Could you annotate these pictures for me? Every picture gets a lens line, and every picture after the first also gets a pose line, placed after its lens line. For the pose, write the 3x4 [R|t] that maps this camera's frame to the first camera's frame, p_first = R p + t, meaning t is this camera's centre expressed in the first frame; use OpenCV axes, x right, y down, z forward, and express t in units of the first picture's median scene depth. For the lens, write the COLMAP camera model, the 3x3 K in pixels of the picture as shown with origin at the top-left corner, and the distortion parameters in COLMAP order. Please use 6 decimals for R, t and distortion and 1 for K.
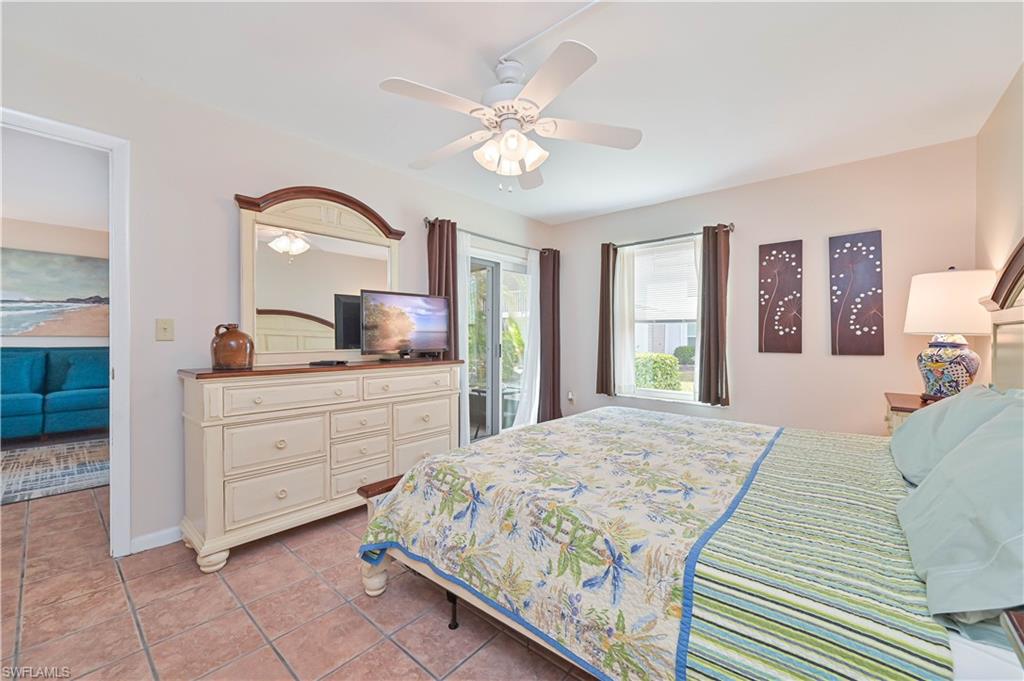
lens RADIAL K [[402.8, 0, 514.3], [0, 402.8, 341.6], [0, 0, 1]] dist [-0.000799, -0.000119]
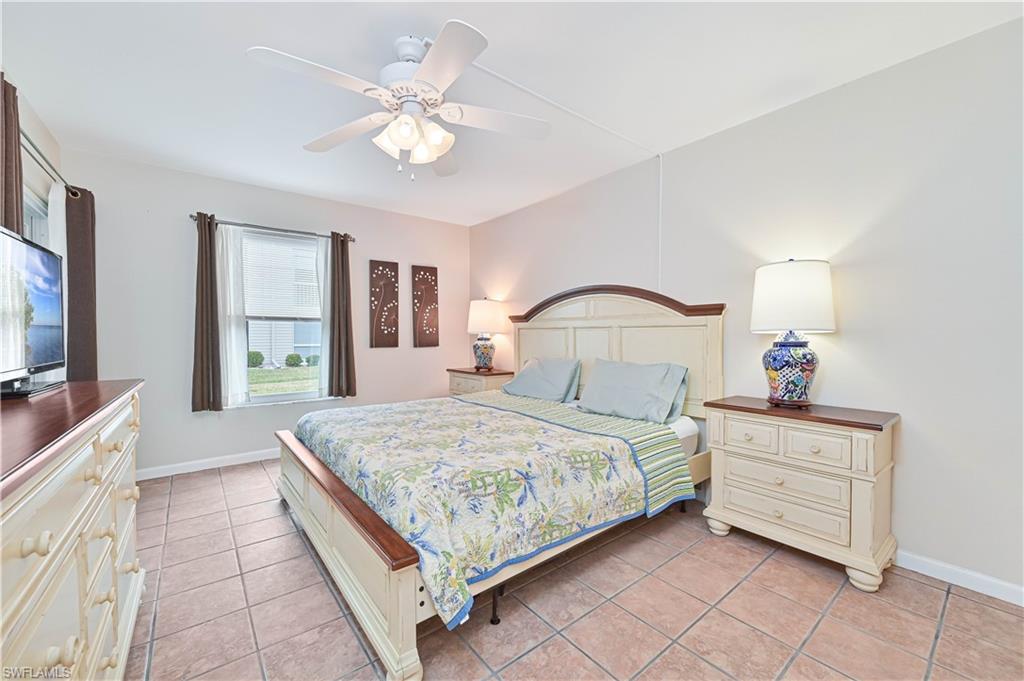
lens RADIAL K [[405.4, 0, 516.5], [0, 405.4, 333.9], [0, 0, 1]] dist [-0.001870, -0.000111]
pose [[0.188330, -0.002492, 0.982103, -0.885932], [0.012543, 0.999921, 0.000132, -0.016499], [-0.982026, 0.012293, 0.188347, 0.577494]]
